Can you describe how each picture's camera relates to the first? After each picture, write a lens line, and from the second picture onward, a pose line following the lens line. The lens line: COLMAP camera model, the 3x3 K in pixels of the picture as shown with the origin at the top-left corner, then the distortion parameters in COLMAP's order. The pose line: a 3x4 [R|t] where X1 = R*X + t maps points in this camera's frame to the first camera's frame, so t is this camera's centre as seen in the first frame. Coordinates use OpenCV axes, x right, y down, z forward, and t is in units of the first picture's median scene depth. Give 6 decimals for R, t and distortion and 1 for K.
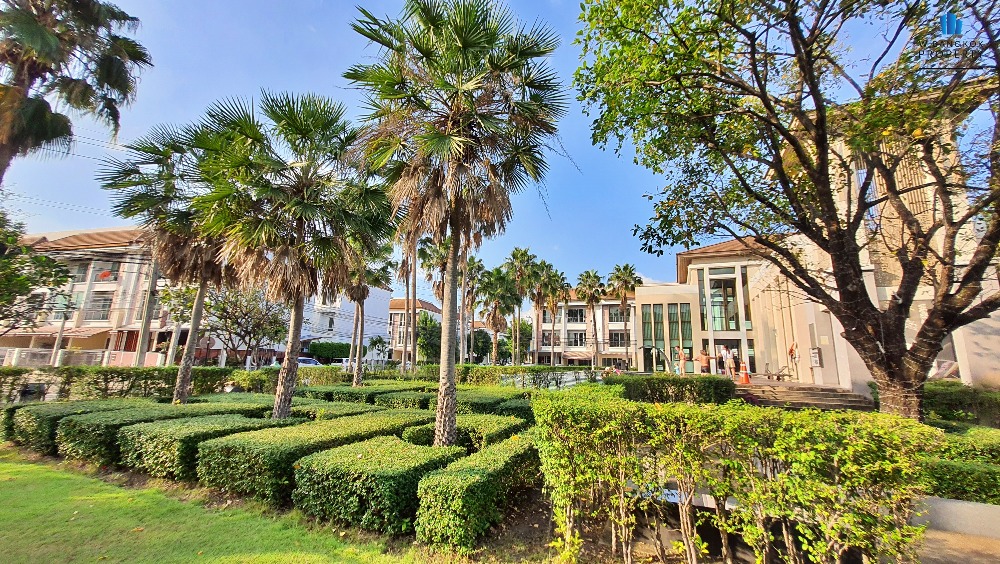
lens RADIAL K [[380.8, 0, 486.1], [0, 380.8, 281.2], [0, 0, 1]] dist [0.000032, 0.000019]
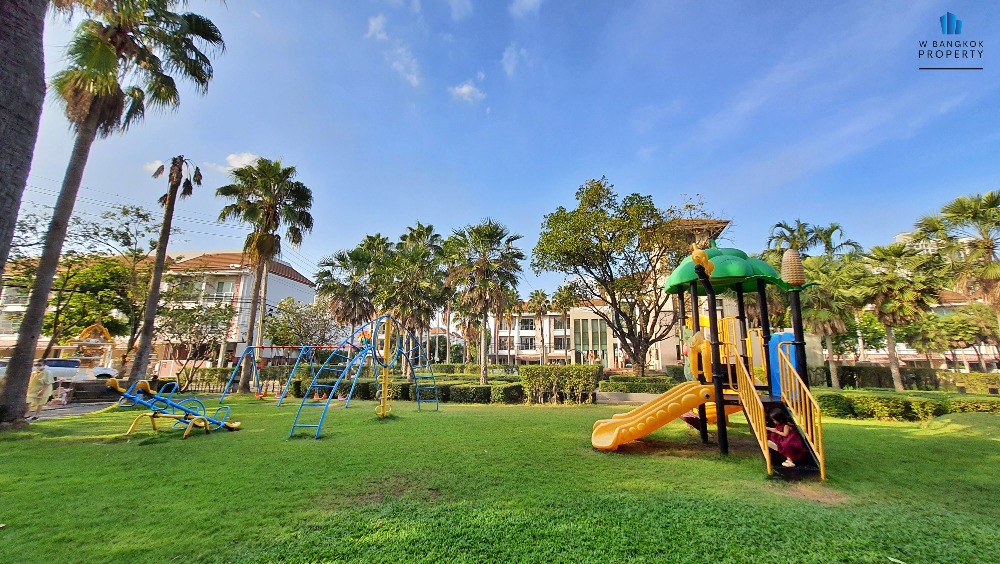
lens RADIAL K [[392.8, 0, 503.0], [0, 392.8, 282.9], [0, 0, 1]] dist [-0.000073, 0.000041]
pose [[0.985500, 0.013549, 0.169134, -0.054426], [-0.013579, 0.999907, -0.000978, -0.040449], [-0.169131, -0.001333, 0.985593, -0.221969]]
